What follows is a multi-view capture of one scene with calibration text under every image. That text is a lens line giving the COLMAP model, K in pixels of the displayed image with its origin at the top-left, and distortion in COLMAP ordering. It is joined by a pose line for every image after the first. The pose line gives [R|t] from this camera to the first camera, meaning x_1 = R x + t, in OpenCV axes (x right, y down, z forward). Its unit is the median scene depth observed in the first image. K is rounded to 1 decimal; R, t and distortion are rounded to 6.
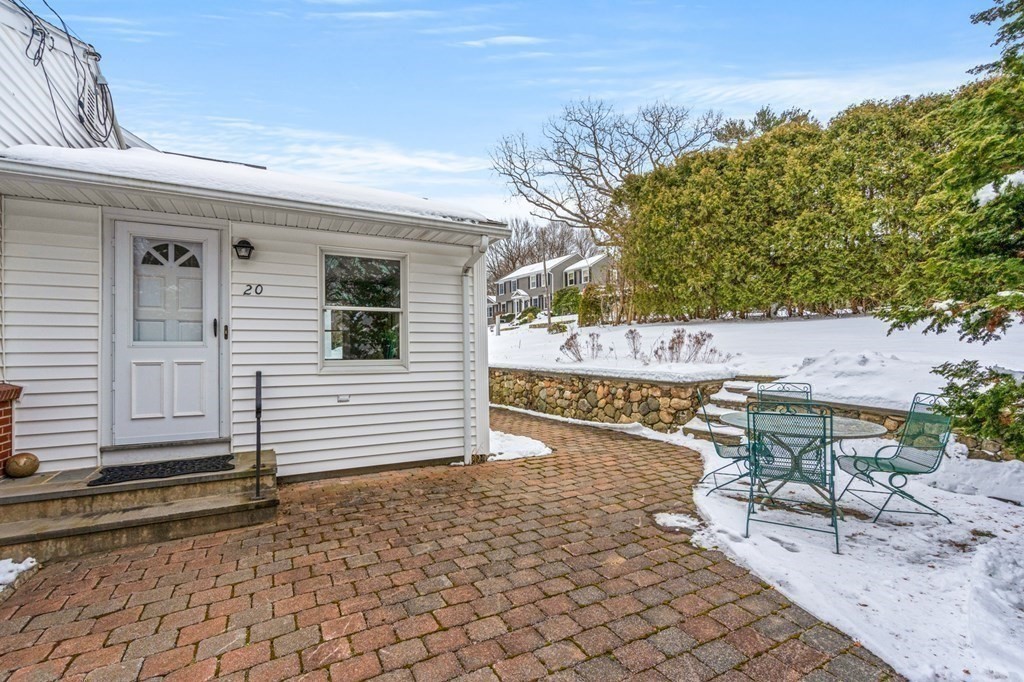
lens RADIAL K [[466.4, 0, 510.7], [0, 466.4, 340.3], [0, 0, 1]] dist [-0.000863, -0.000042]
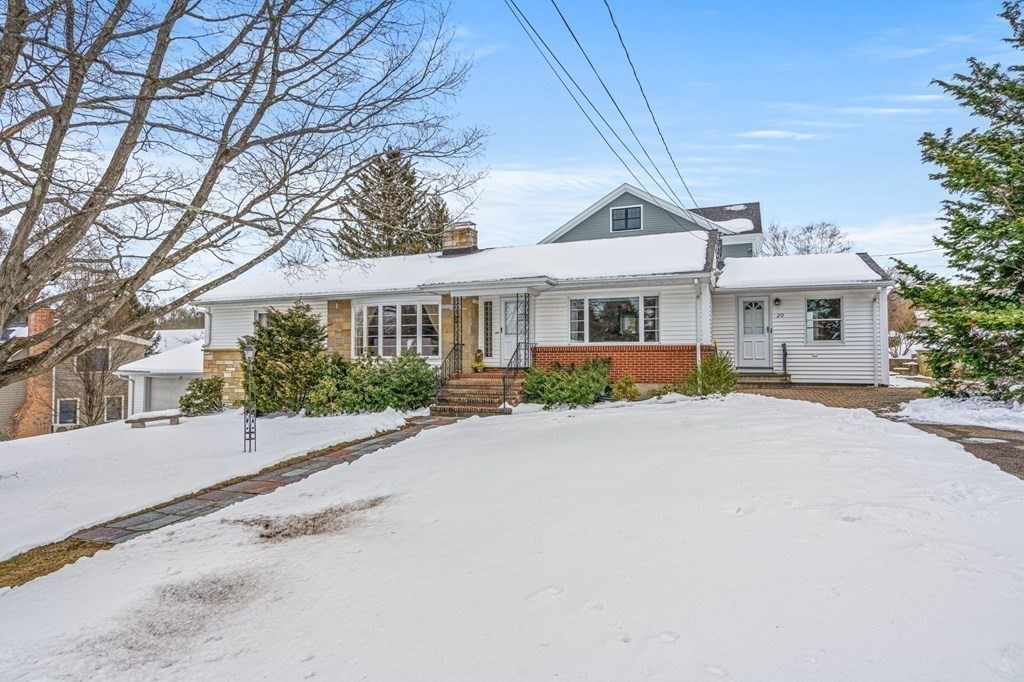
lens RADIAL K [[557.1, 0, 509.7], [0, 557.1, 341.4], [0, 0, 1]] dist [0.002088, 0.000269]
pose [[0.653067, -0.025210, -0.756880, 0.968366], [0.003637, 0.999539, -0.030154, 0.150689], [0.757291, 0.016940, 0.652858, -2.542922]]
